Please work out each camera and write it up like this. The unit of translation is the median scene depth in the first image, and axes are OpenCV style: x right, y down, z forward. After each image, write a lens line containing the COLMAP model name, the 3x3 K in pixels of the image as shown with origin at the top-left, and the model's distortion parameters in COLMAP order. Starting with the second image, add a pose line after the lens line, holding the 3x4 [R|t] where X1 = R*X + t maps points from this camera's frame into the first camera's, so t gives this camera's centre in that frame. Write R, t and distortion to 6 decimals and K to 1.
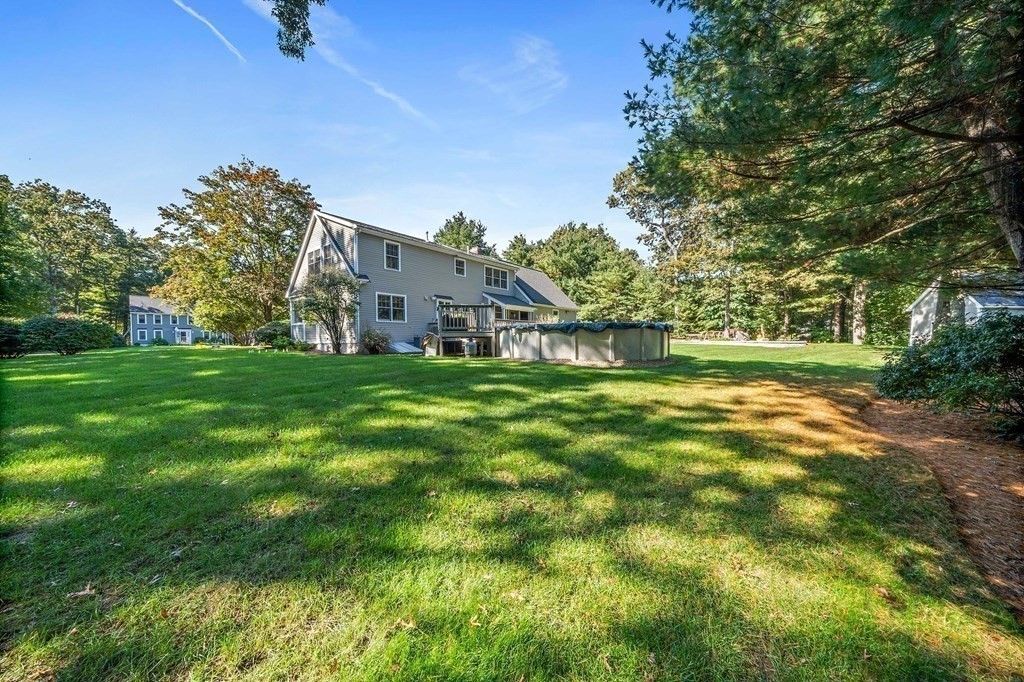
lens RADIAL K [[352.1, 0, 505.5], [0, 352.1, 341.9], [0, 0, 1]] dist [-0.009716, 0.000040]
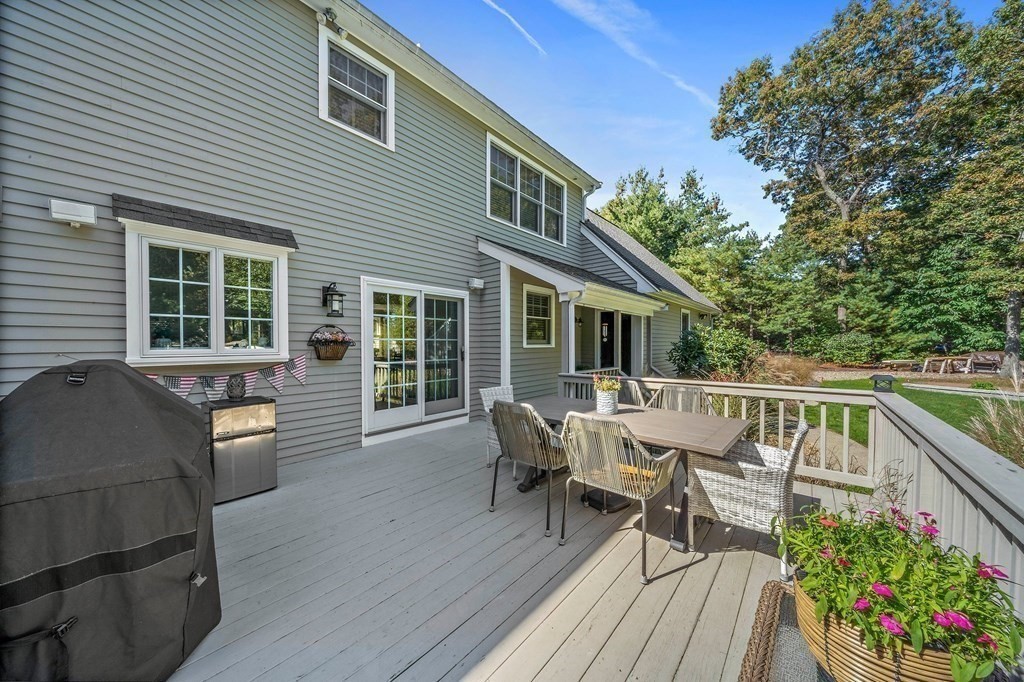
lens RADIAL K [[352.1, 0, 505.5], [0, 352.1, 341.9], [0, 0, 1]] dist [-0.009716, 0.000040]
pose [[0.998465, 0.013559, -0.053709, -0.017887], [-0.013651, 0.999906, -0.001350, -0.038378], [0.053686, 0.002081, 0.998556, 0.434398]]
